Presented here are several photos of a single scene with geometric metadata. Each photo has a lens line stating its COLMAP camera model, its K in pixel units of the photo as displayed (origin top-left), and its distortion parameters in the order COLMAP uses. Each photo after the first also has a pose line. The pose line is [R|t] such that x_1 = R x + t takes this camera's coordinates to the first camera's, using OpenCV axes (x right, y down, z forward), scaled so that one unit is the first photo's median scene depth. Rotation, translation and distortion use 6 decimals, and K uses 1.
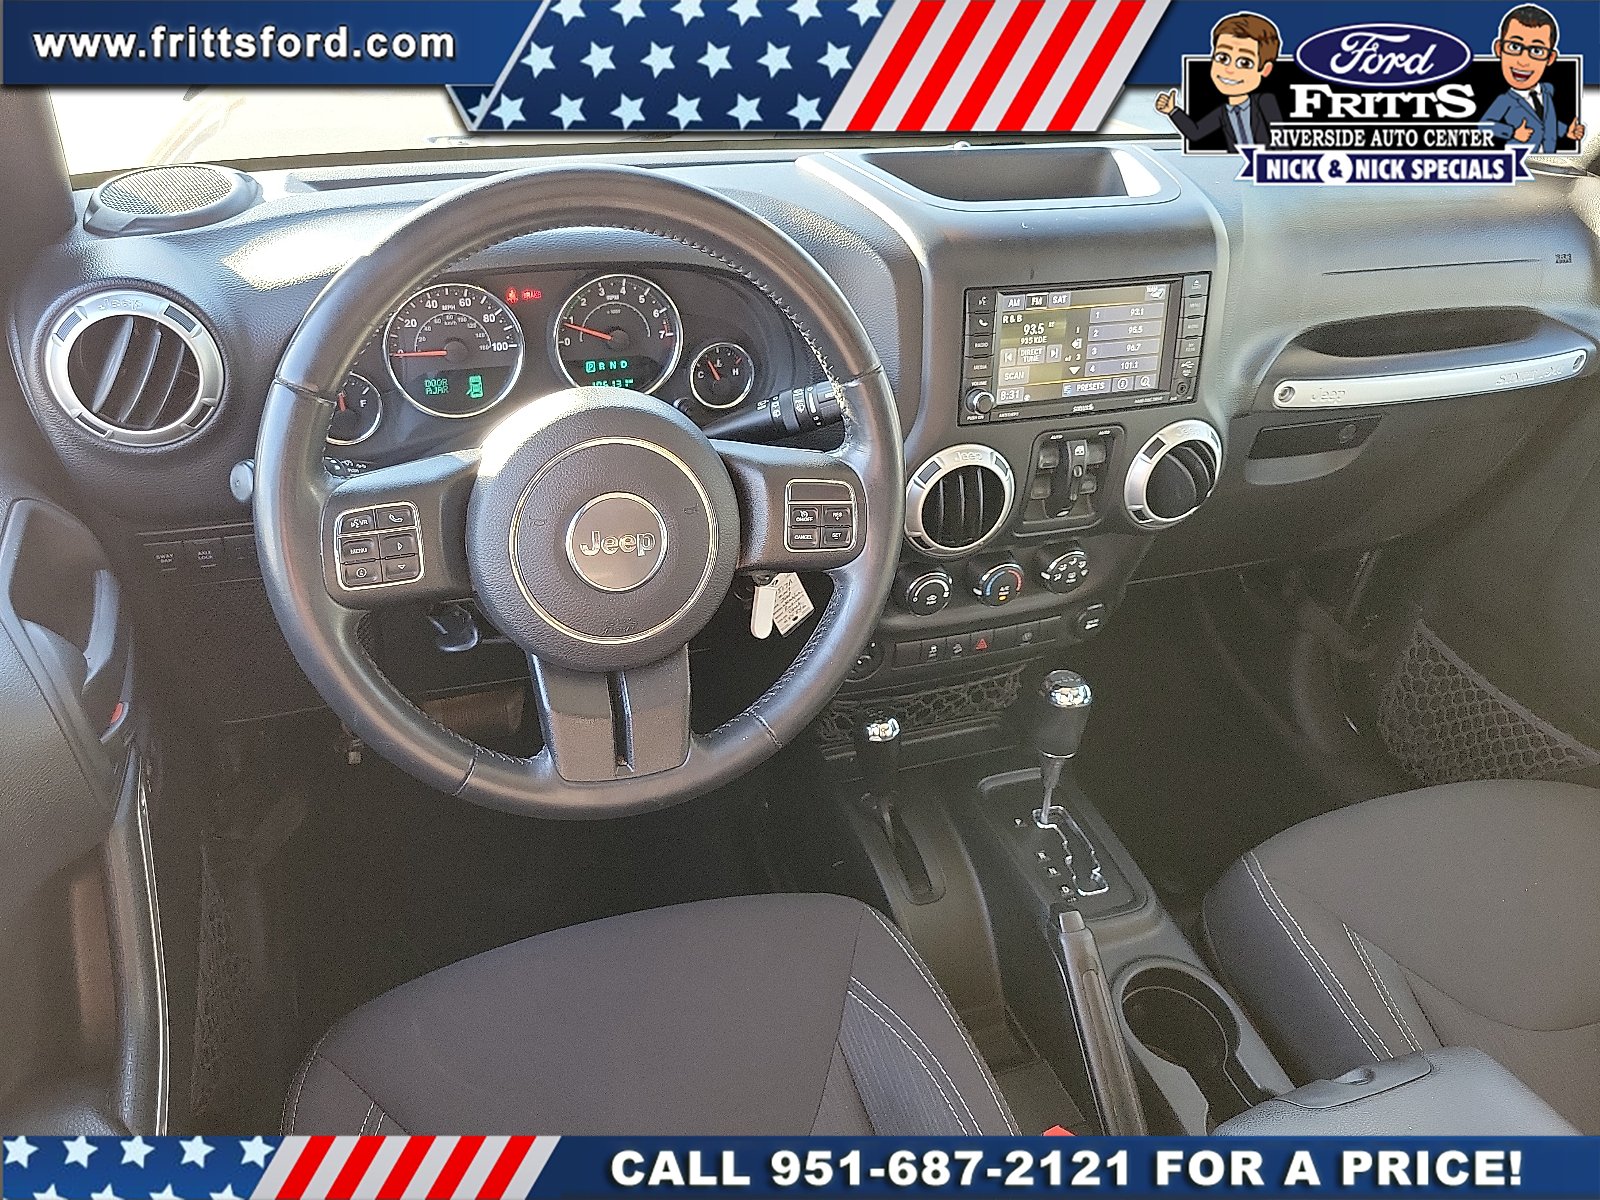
lens RADIAL K [[1191.5, 0, 789.8], [0, 1191.5, 601.0], [0, 0, 1]] dist [0.005000, -0.001801]
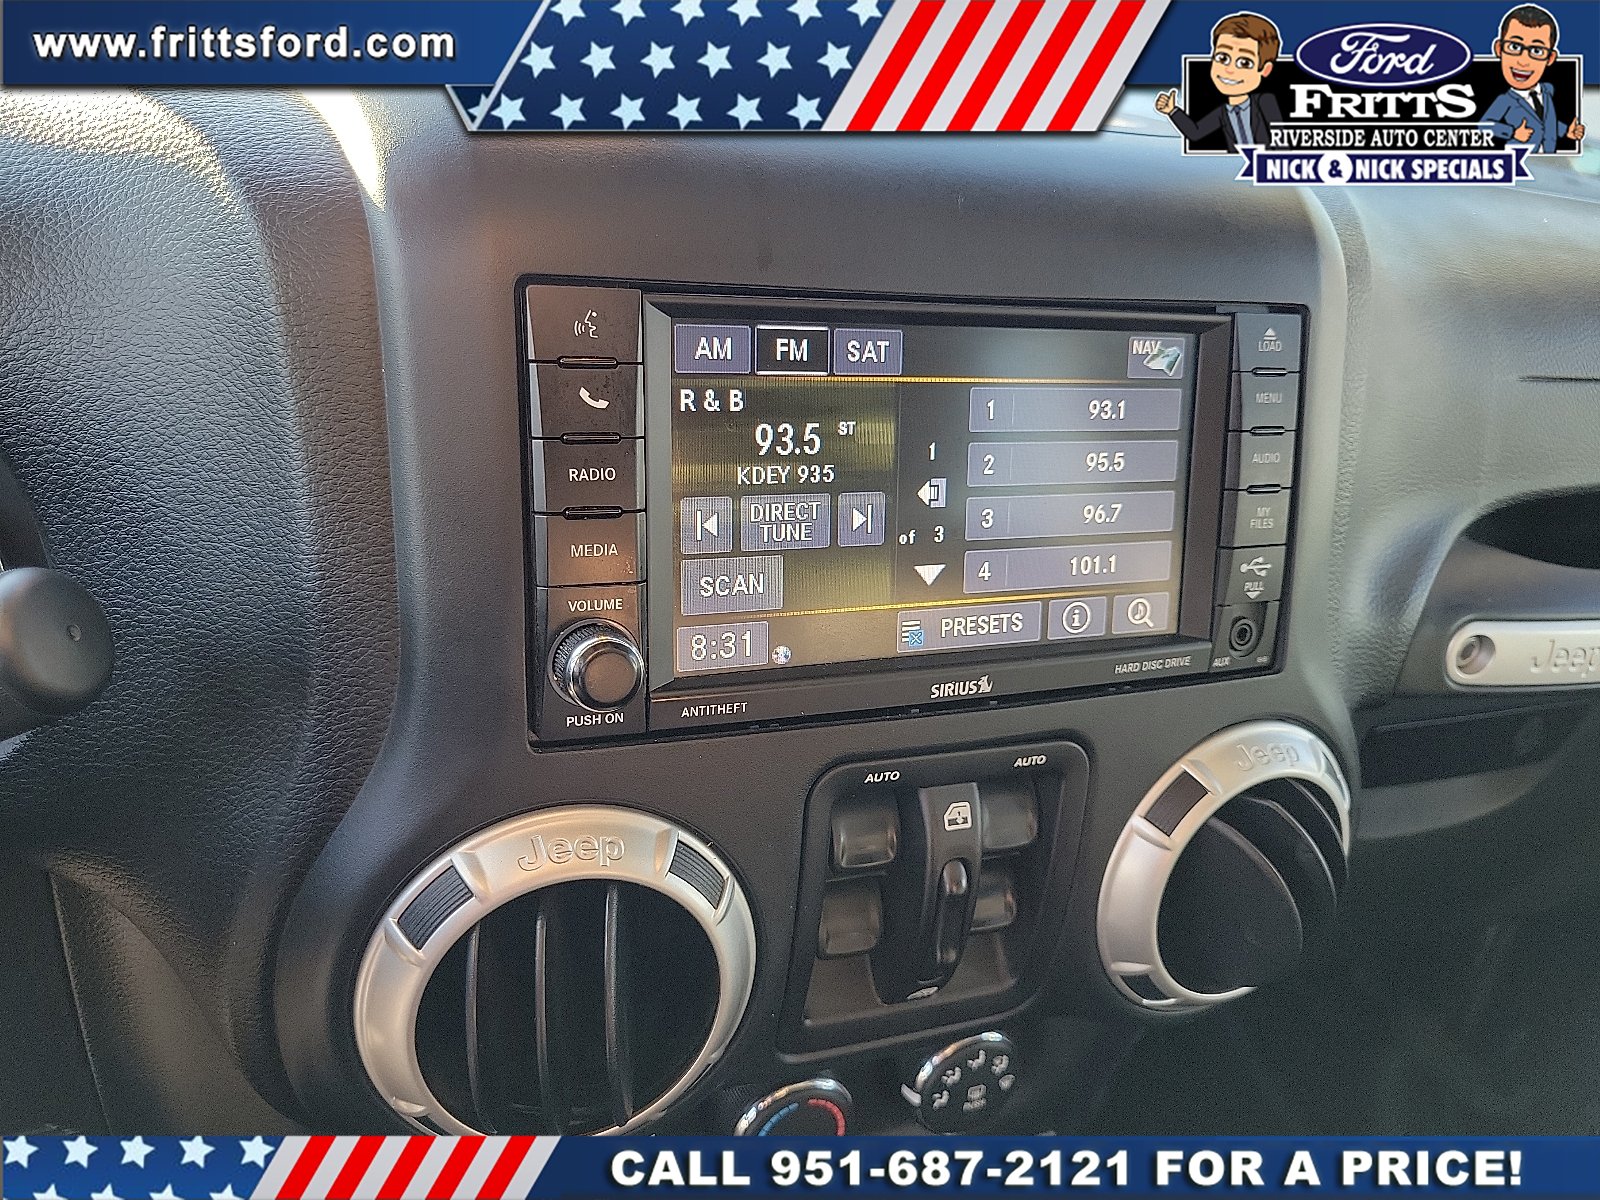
lens RADIAL K [[1191.5, 0, 801.7], [0, 1191.5, 593.0], [0, 0, 1]] dist [0.005000, -0.001801]
pose [[0.998962, 0.008831, 0.044682, 0.179326], [0.001412, 0.974549, -0.224170, -0.108967], [-0.045524, 0.224001, 0.973525, 0.647969]]
